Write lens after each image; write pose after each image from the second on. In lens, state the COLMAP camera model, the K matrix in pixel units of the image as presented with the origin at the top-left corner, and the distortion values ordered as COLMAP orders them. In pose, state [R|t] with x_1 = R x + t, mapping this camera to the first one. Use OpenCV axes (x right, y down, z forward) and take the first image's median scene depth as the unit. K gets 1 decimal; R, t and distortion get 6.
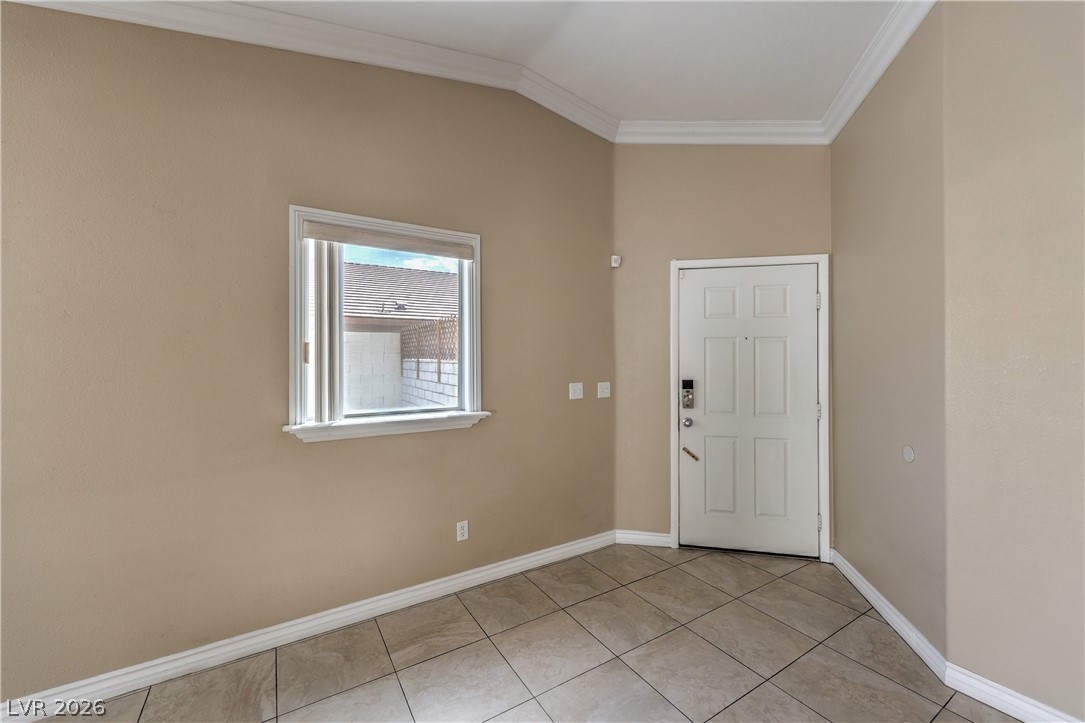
lens RADIAL K [[438.6, 0, 553.1], [0, 438.6, 355.1], [0, 0, 1]] dist [0.003154, 0.002009]
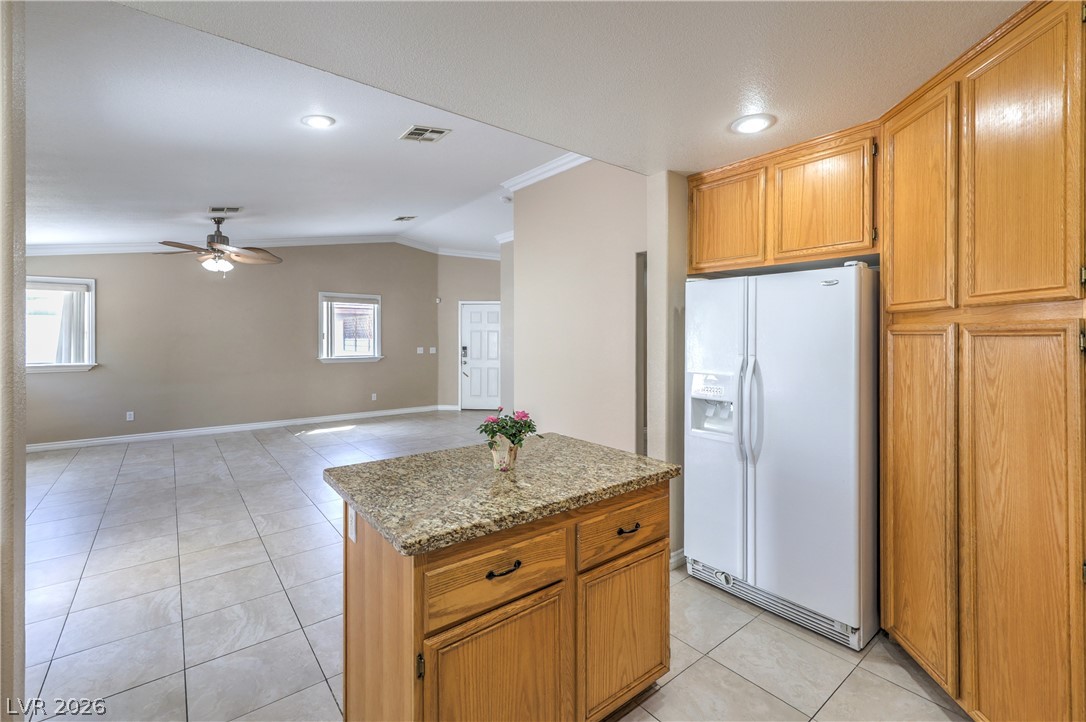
lens RADIAL K [[473.9, 0, 550.5], [0, 473.9, 335.4], [0, 0, 1]] dist [-0.003095, 0.000362]
pose [[0.993908, 0.004288, 0.110133, 0.540779], [-0.004149, 0.999990, -0.001492, -0.008256], [-0.110138, 0.001026, 0.993916, -2.011043]]
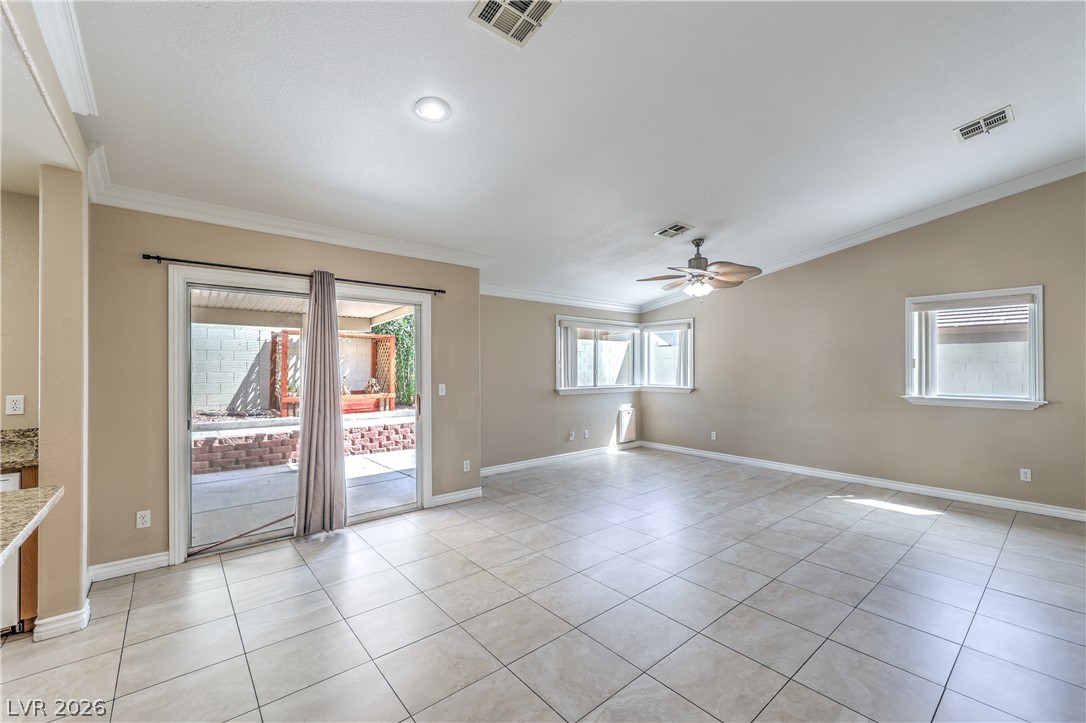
lens RADIAL K [[439.0, 0, 552.3], [0, 439.0, 367.6], [0, 0, 1]] dist [0.003154, 0.002009]
pose [[0.140189, 0.003111, -0.990120, 0.998044], [0.001712, 0.999993, 0.003385, 0.003986], [0.990123, -0.002170, 0.140182, -0.805736]]
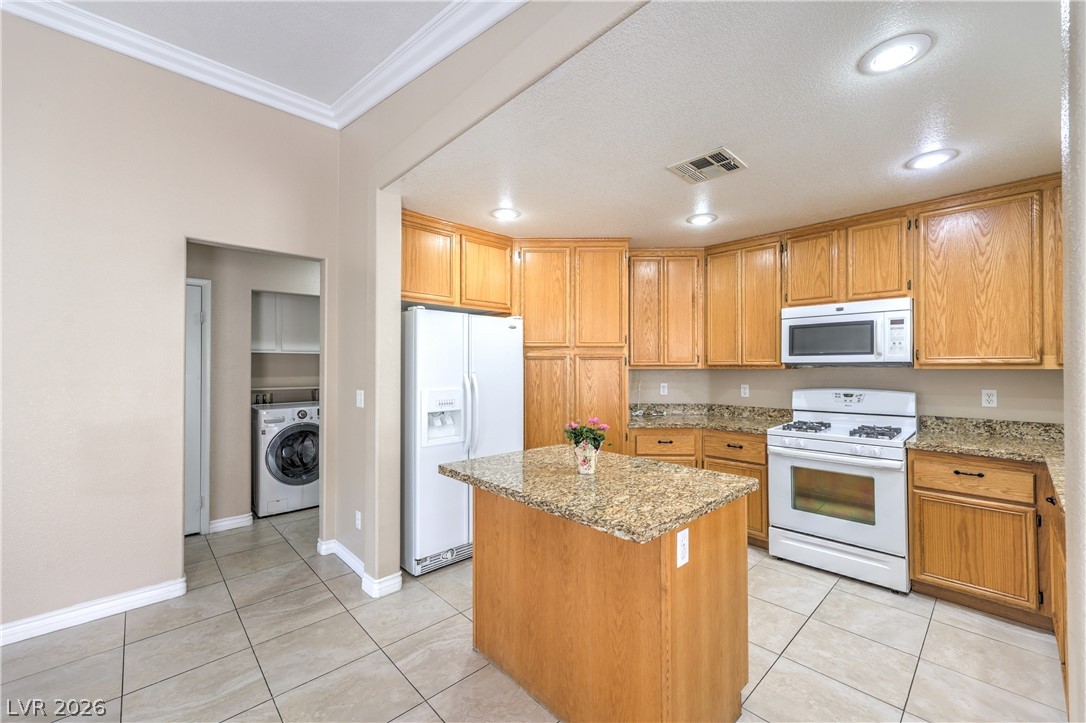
lens RADIAL K [[439.0, 0, 544.9], [0, 439.0, 361.3], [0, 0, 1]] dist [0.003154, 0.002009]
pose [[-0.189097, 0.014883, 0.981846, -0.067093], [0.001062, 0.999888, -0.014952, 0.012373], [-0.981958, -0.001785, -0.189091, -1.209608]]
